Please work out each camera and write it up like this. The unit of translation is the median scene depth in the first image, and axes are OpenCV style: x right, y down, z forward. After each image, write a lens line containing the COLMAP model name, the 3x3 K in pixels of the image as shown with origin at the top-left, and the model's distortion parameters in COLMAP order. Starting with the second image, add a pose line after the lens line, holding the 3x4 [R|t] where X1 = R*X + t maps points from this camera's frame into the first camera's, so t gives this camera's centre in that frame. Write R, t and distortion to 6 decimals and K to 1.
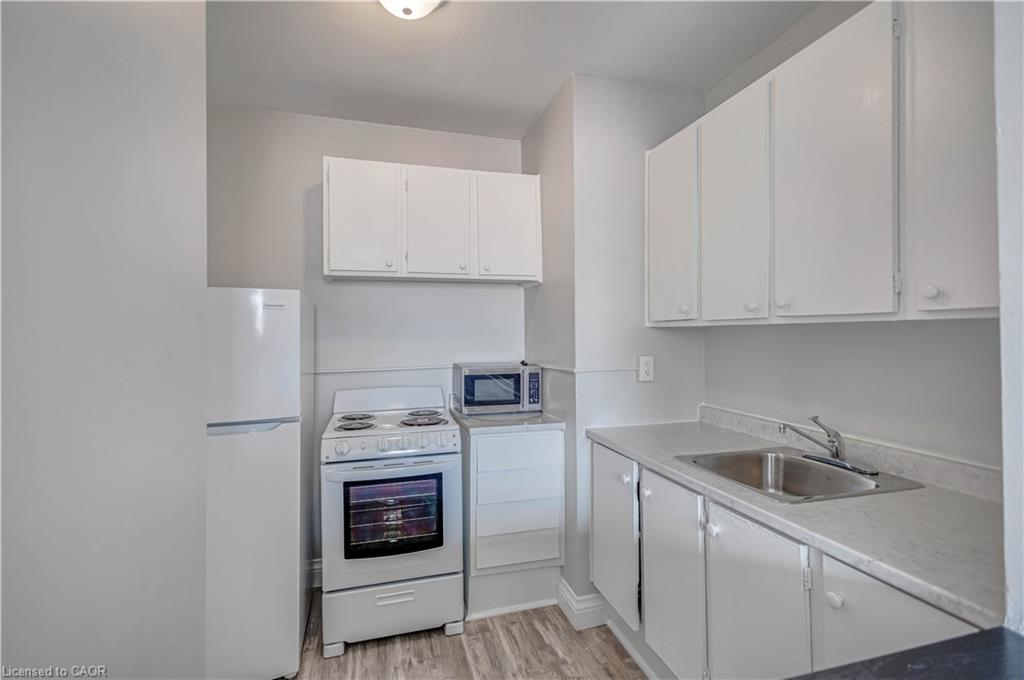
lens RADIAL K [[482.9, 0, 514.1], [0, 482.9, 333.8], [0, 0, 1]] dist [0.012073, -0.001577]
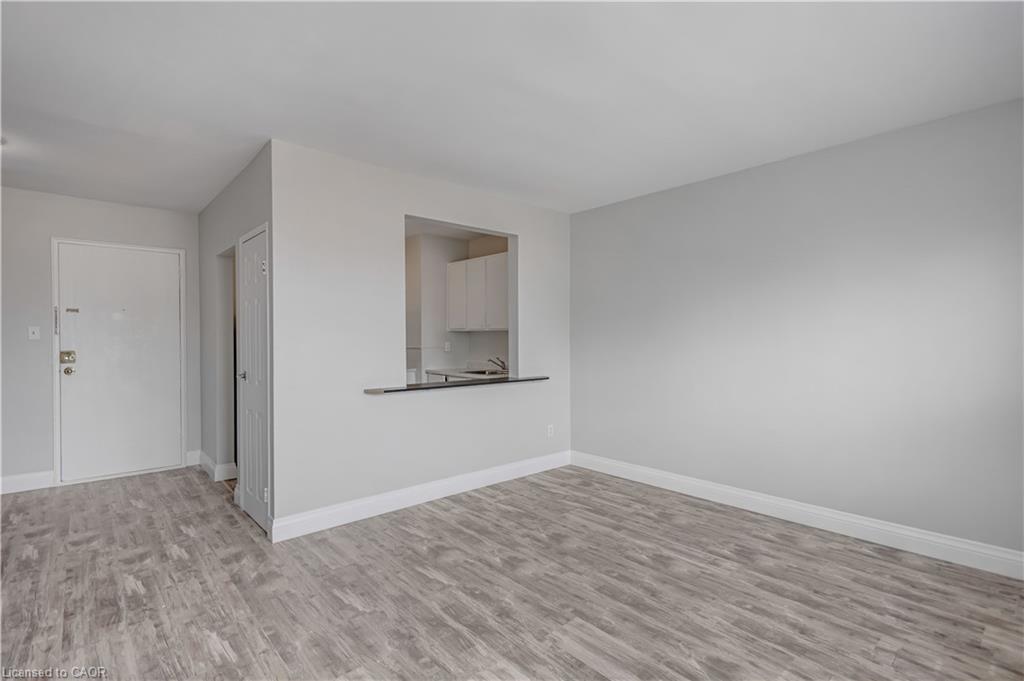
lens RADIAL K [[482.9, 0, 512.3], [0, 482.9, 340.4], [0, 0, 1]] dist [0.012073, -0.001577]
pose [[0.901680, 0.003141, 0.432392, -0.561023], [-0.003322, 0.999994, -0.000335, 0.038217], [-0.432391, -0.001134, 0.901686, -1.565604]]
